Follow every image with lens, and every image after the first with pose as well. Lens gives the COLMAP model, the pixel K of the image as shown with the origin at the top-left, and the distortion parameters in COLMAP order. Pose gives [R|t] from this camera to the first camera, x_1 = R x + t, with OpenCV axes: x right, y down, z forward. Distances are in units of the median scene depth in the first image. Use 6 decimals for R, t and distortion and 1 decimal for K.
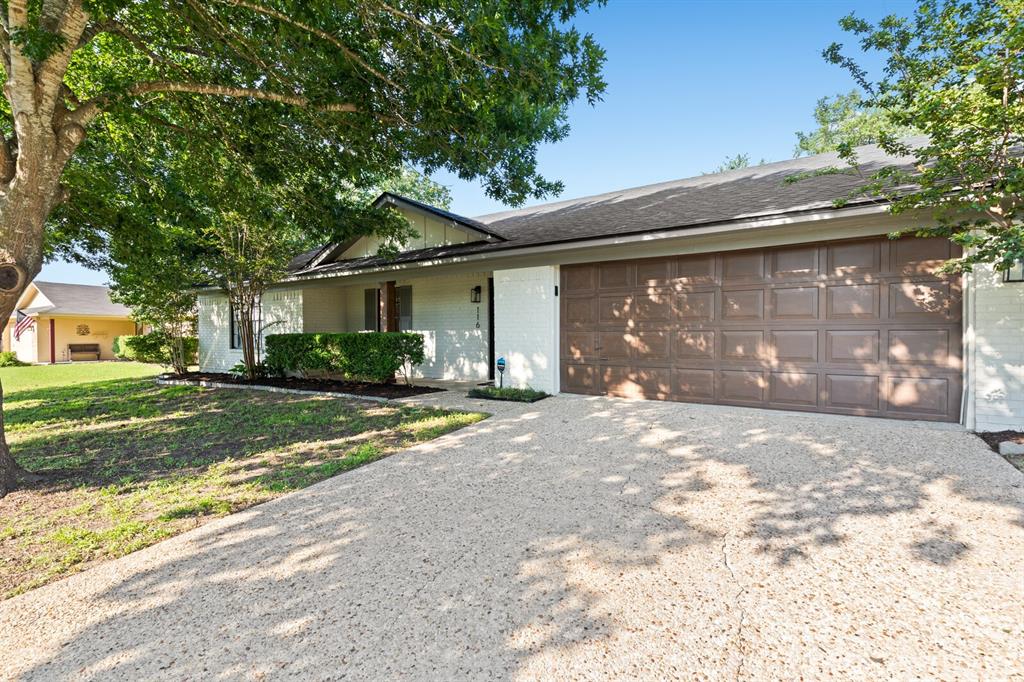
lens RADIAL K [[474.3, 0, 511.9], [0, 474.3, 341.7], [0, 0, 1]] dist [-0.000030, -0.000646]
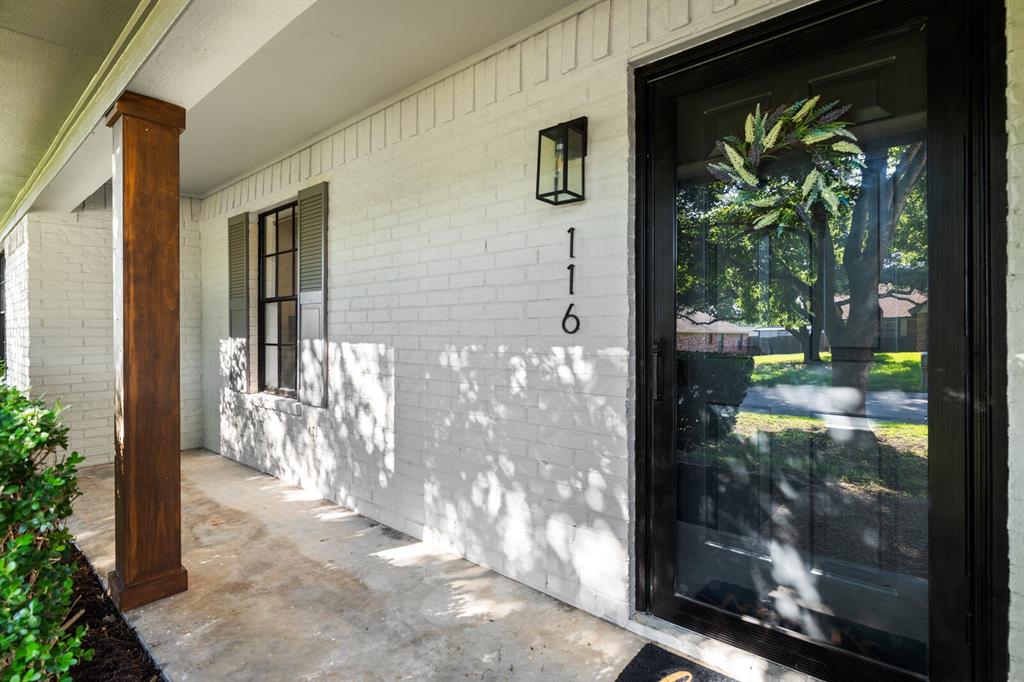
lens RADIAL K [[527.1, 0, 511.3], [0, 527.1, 336.9], [0, 0, 1]] dist [-0.000213, -0.000005]
pose [[0.988108, -0.005036, -0.153679, -0.062174], [0.004589, 0.999984, -0.003263, -0.027835], [0.153693, 0.002519, 0.988115, 0.768482]]
